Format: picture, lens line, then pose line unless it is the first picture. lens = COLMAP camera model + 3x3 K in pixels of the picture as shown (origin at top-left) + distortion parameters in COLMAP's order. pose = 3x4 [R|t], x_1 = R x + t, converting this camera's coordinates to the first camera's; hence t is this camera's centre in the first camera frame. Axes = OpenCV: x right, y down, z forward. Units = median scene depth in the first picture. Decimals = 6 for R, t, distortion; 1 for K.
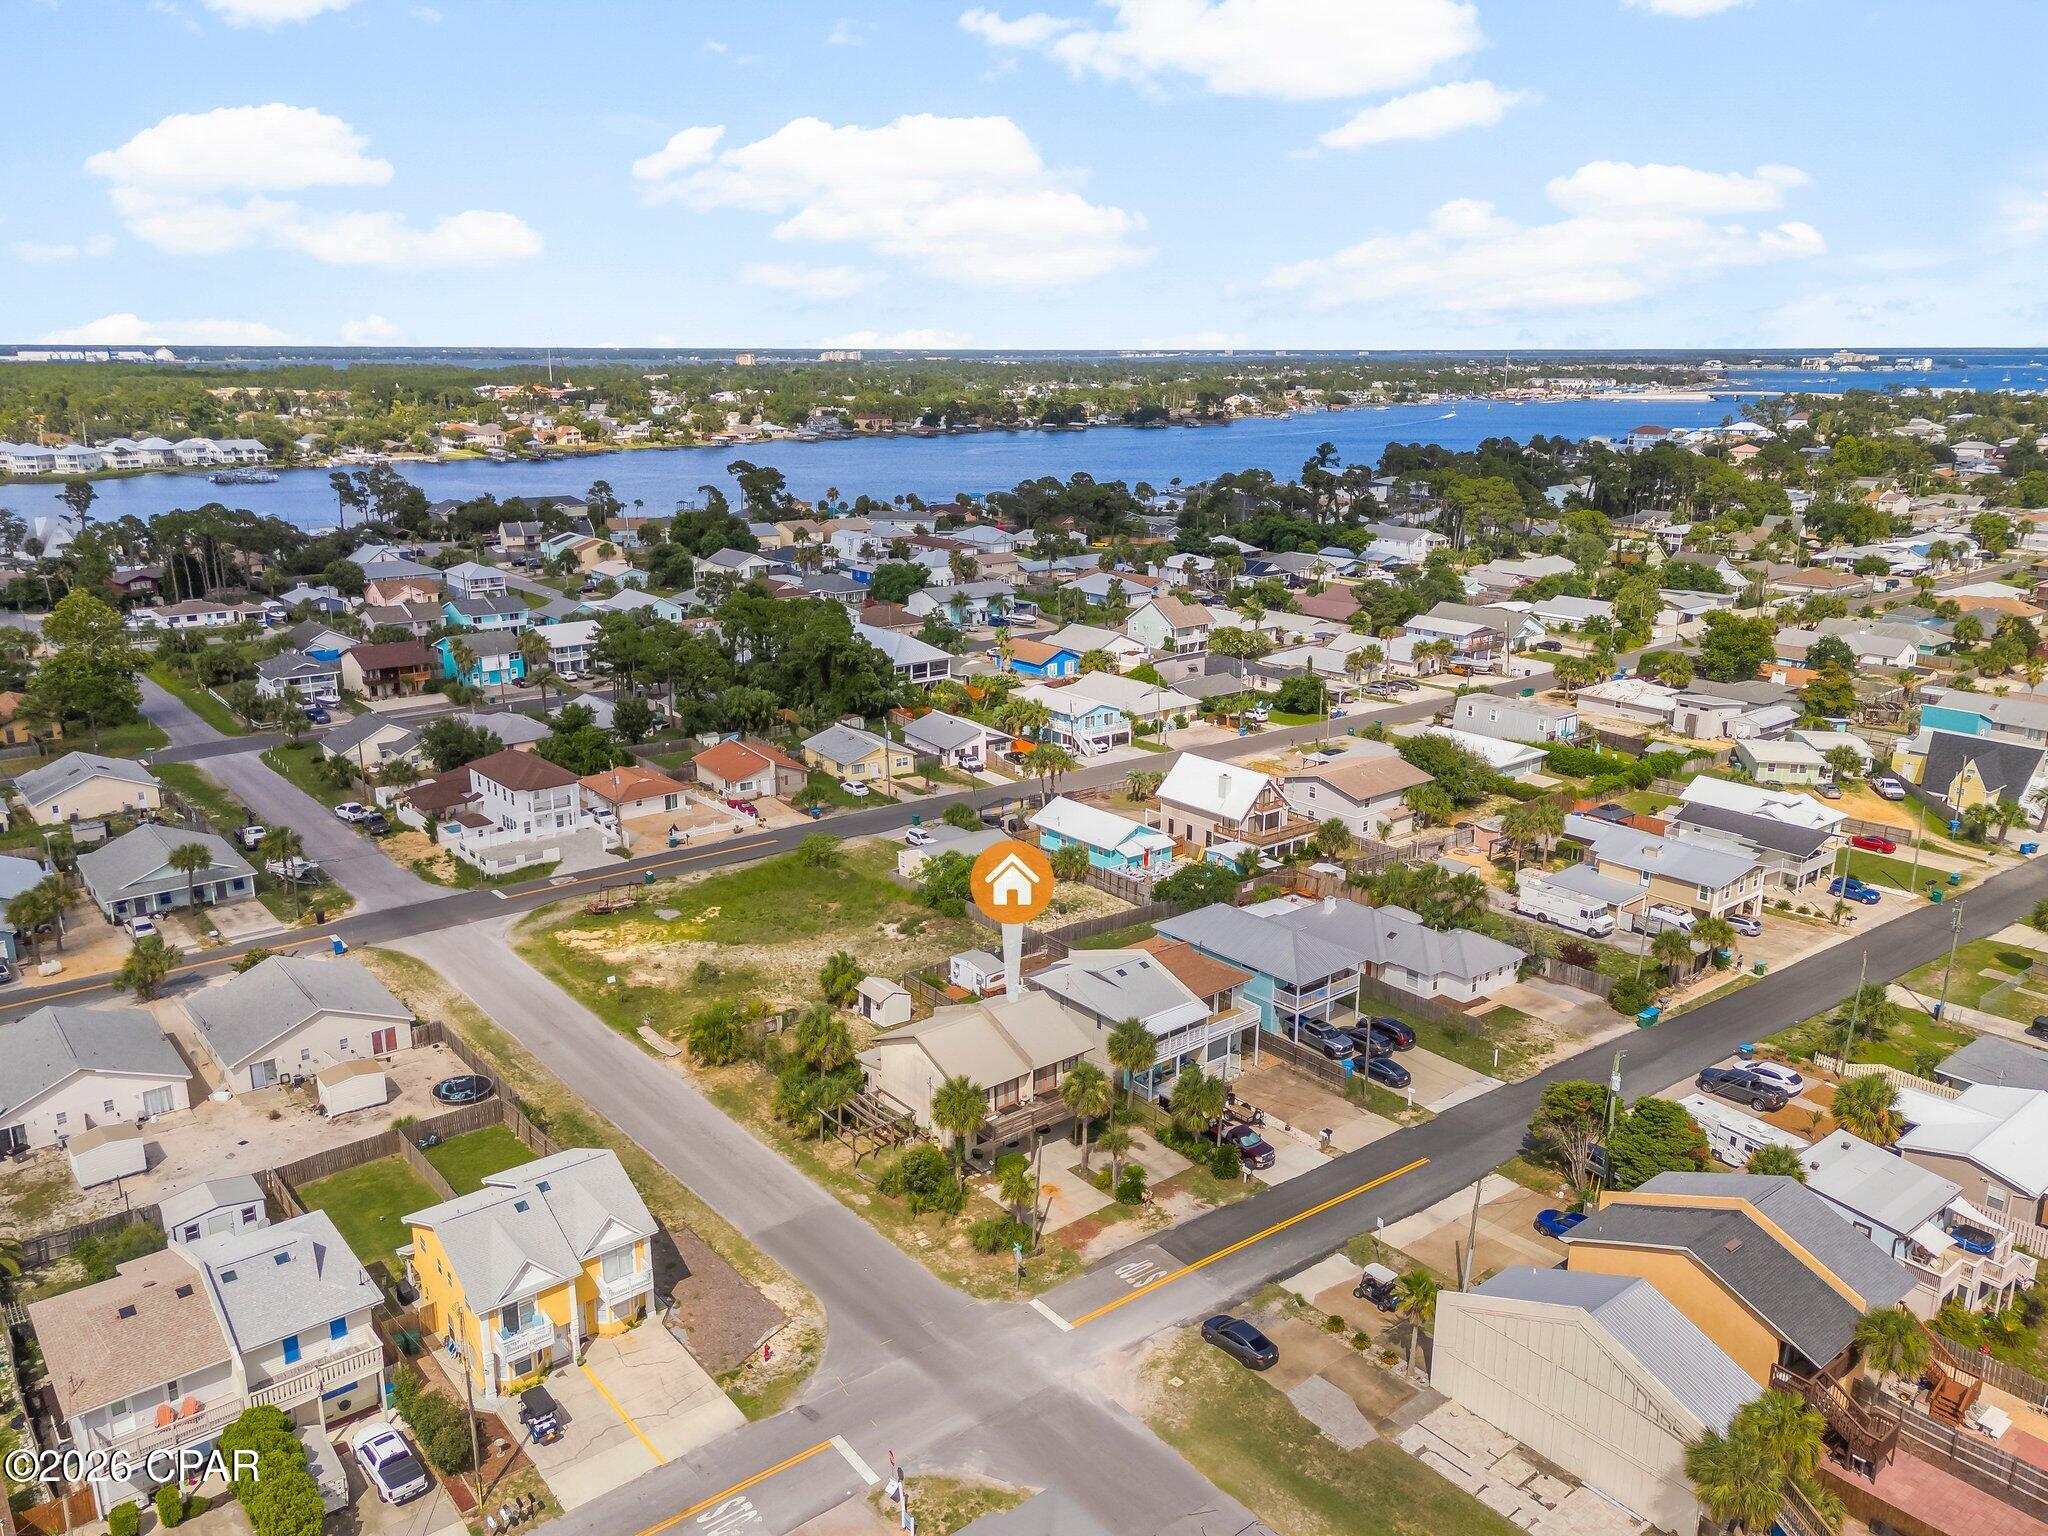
lens RADIAL K [[1519.0, 0, 1024.0], [0, 1519.0, 768.0], [0, 0, 1]] dist [0.077818, -0.077244]
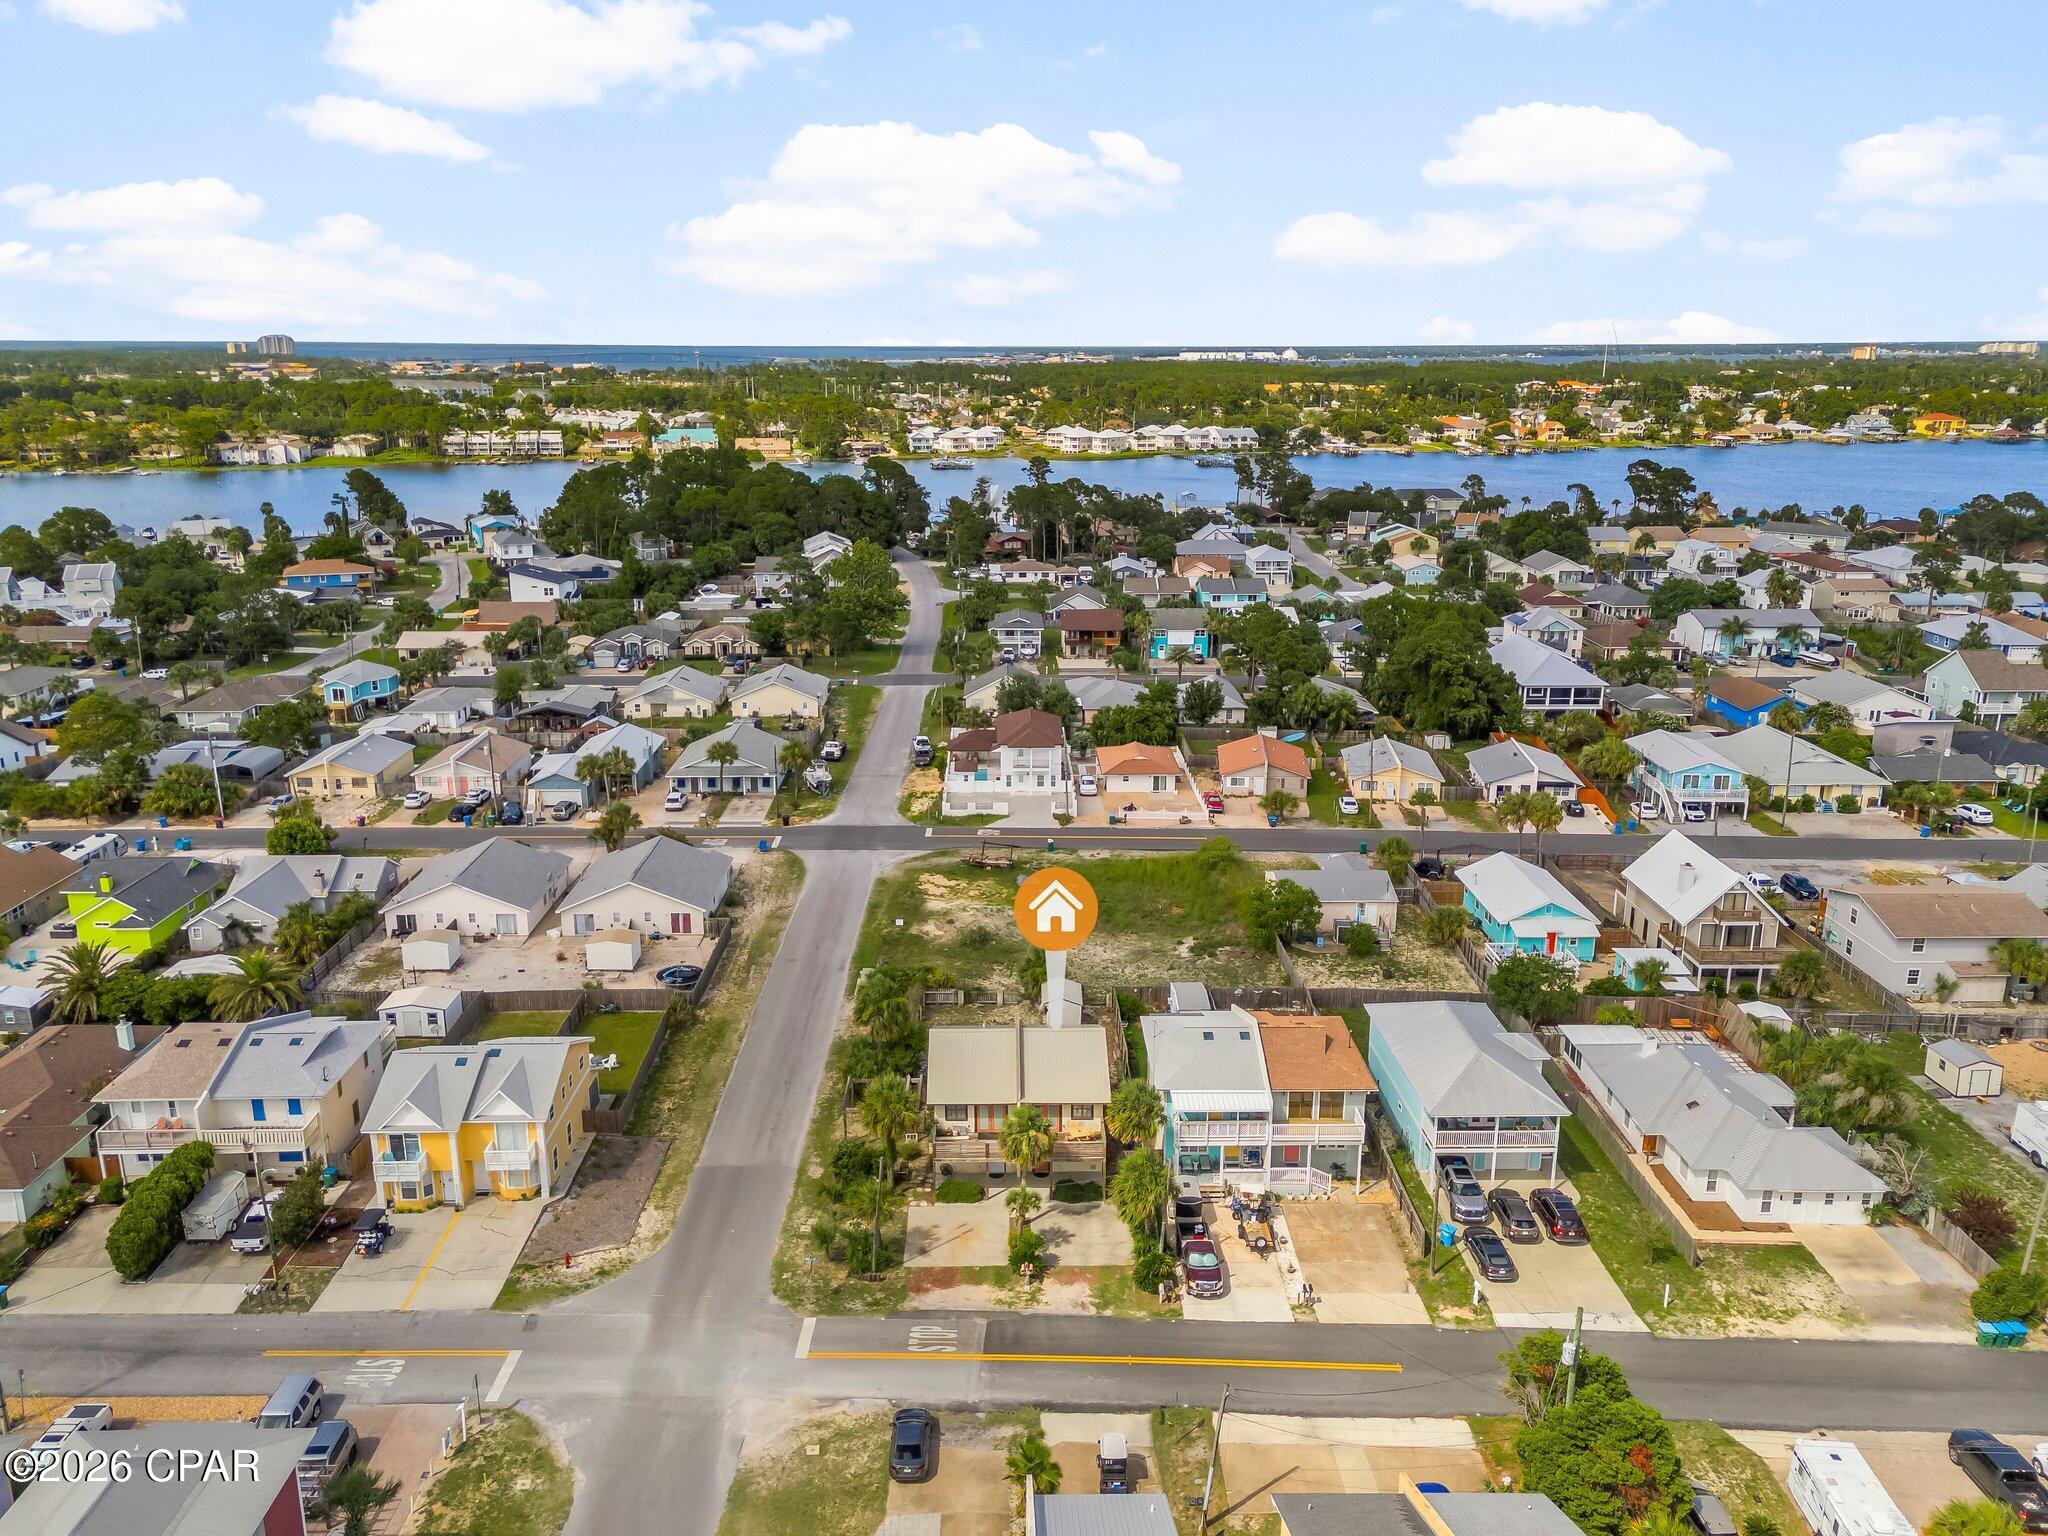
lens RADIAL K [[1519.0, 0, 1024.0], [0, 1519.0, 768.0], [0, 0, 1]] dist [0.077818, -0.077244]
pose [[0.783299, 0.164631, -0.599449, 0.257469], [-0.163607, 0.984895, 0.056704, -0.025868], [0.599729, 0.053658, 0.798402, 0.125660]]
